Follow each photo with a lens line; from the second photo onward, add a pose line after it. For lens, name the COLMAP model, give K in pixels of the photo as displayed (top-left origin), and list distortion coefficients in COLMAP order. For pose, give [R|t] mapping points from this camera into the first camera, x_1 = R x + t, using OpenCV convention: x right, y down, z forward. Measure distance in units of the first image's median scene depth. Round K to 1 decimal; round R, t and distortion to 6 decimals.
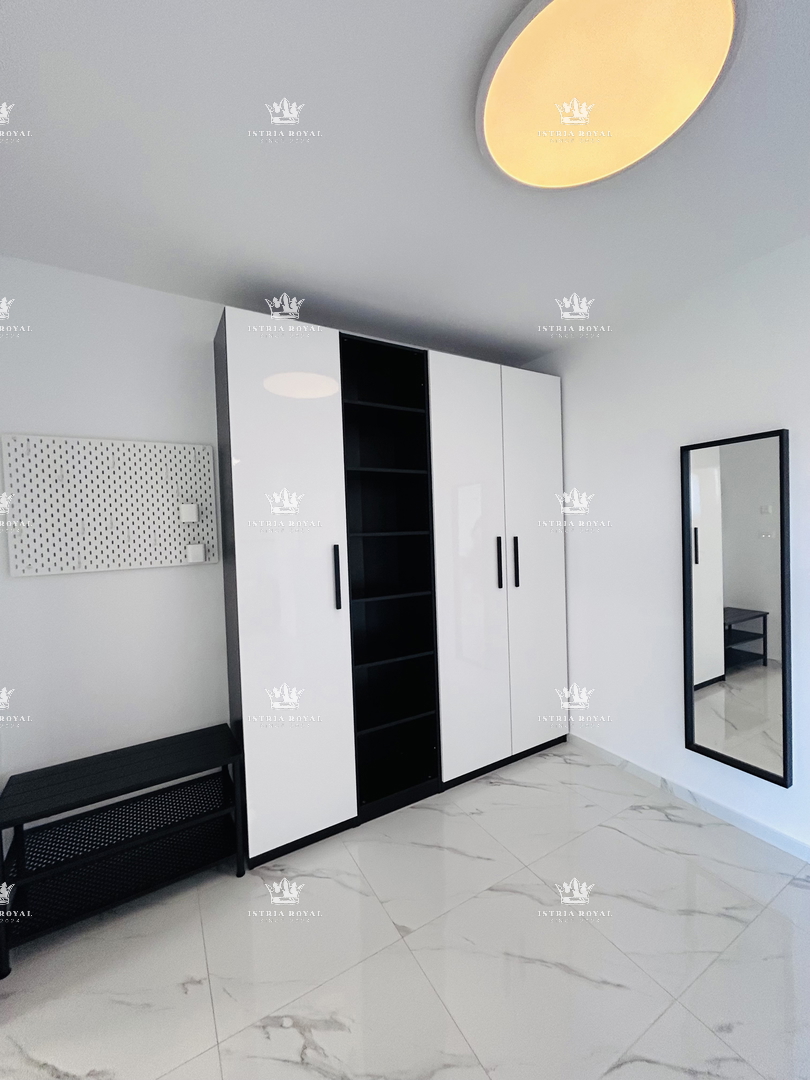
lens RADIAL K [[434.5, 0, 400.1], [0, 434.5, 538.5], [0, 0, 1]] dist [-0.001068, 0.001057]
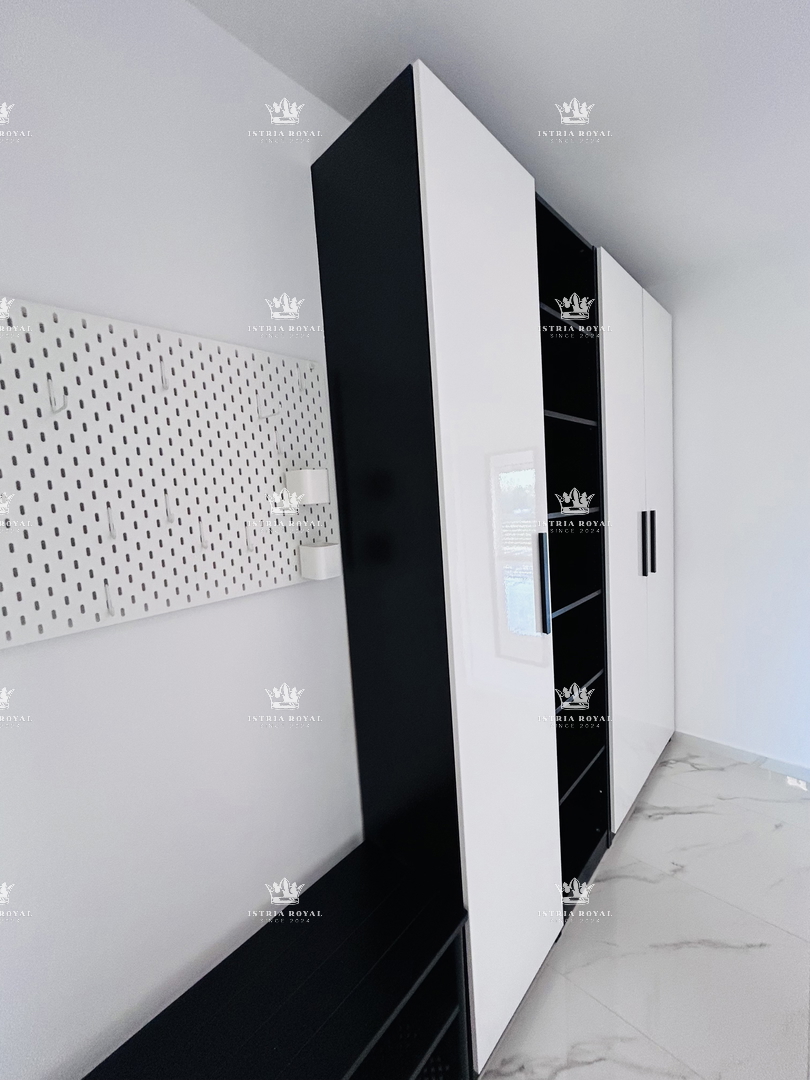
lens RADIAL K [[435.4, 0, 403.3], [0, 435.4, 536.5], [0, 0, 1]] dist [-0.001620, 0.000859]
pose [[0.959607, -0.047249, 0.277349, -0.511609], [0.031767, 0.997689, 0.060056, -0.026304], [-0.279546, -0.048819, 0.958890, 0.445369]]
